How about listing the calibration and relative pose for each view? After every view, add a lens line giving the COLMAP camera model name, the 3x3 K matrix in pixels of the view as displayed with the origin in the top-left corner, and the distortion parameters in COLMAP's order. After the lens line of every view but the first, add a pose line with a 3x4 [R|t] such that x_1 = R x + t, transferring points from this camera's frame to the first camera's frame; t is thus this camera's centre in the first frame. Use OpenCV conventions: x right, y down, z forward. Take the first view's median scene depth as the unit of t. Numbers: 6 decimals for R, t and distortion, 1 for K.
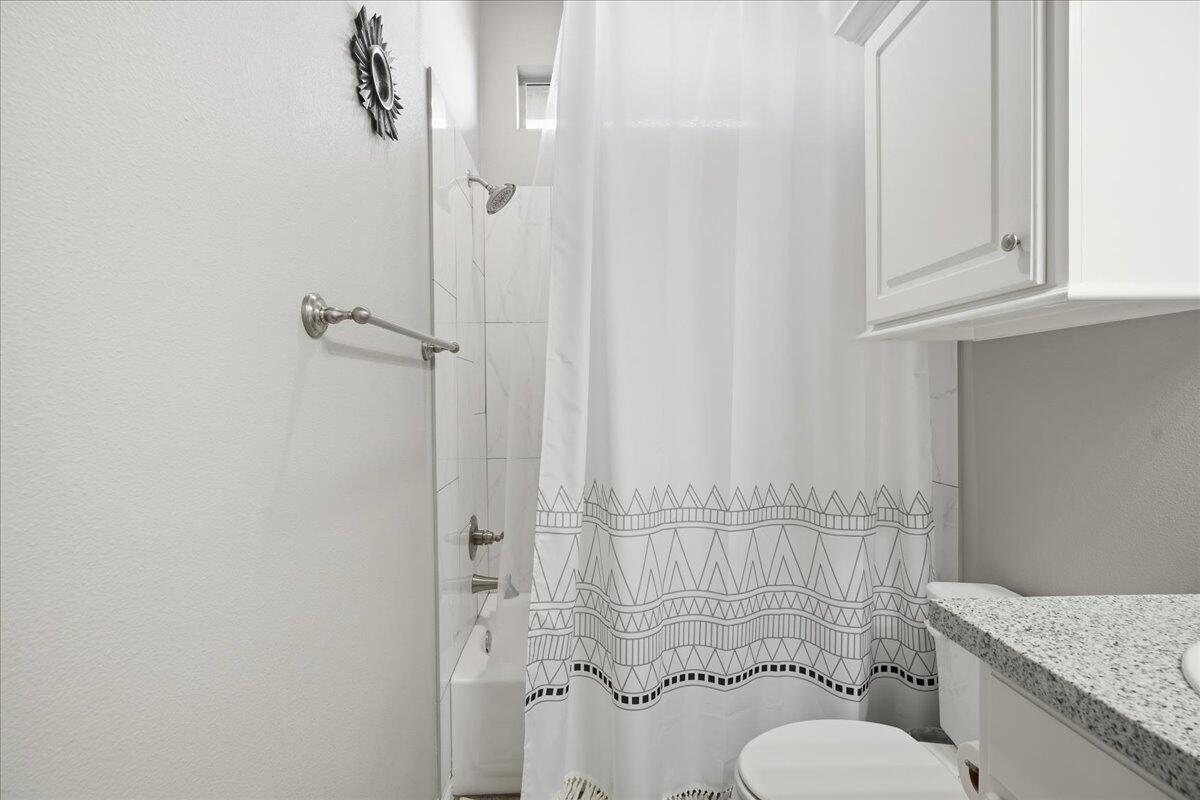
lens RADIAL K [[538.3, 0, 597.3], [0, 538.3, 405.8], [0, 0, 1]] dist [-0.005386, 0.000240]
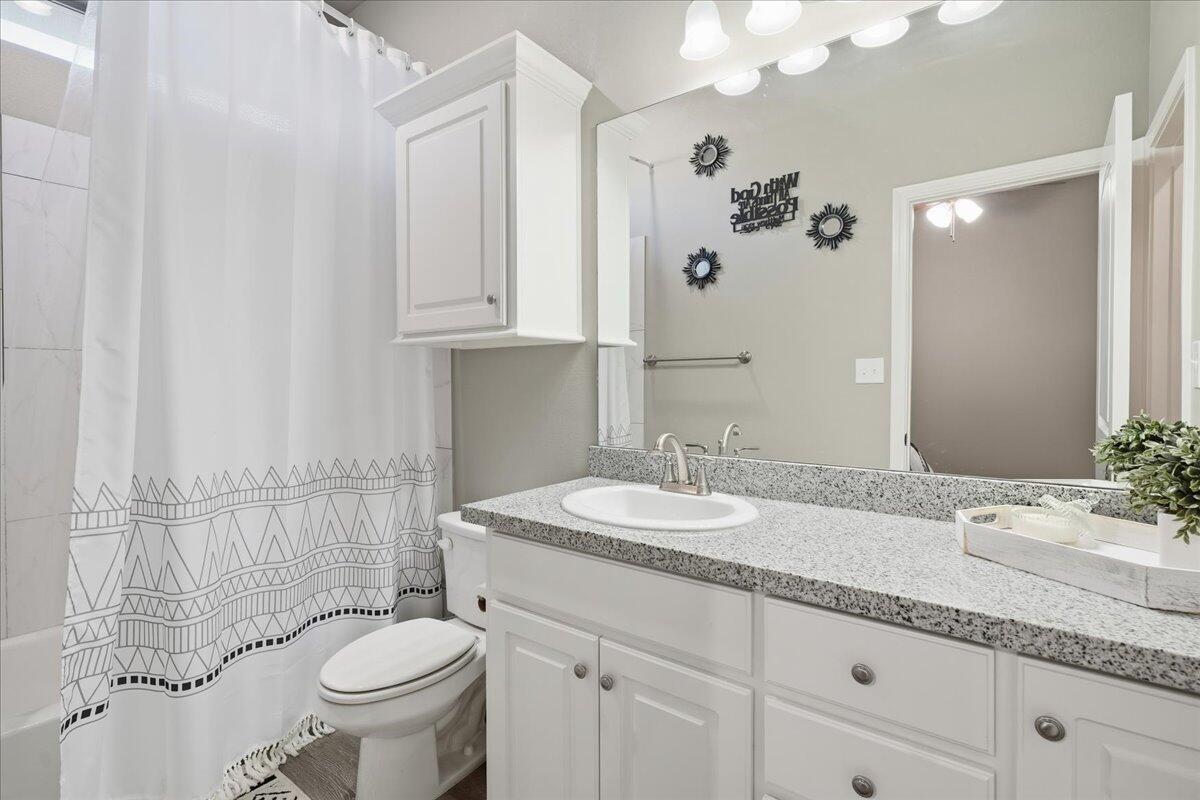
lens RADIAL K [[554.4, 0, 598.5], [0, 554.4, 391.8], [0, 0, 1]] dist [-0.003072, 0.000061]
pose [[0.608452, -0.004770, 0.793576, -0.281084], [0.008213, 0.999966, -0.000286, 0.000270], [-0.793548, 0.006692, 0.608471, -0.233858]]
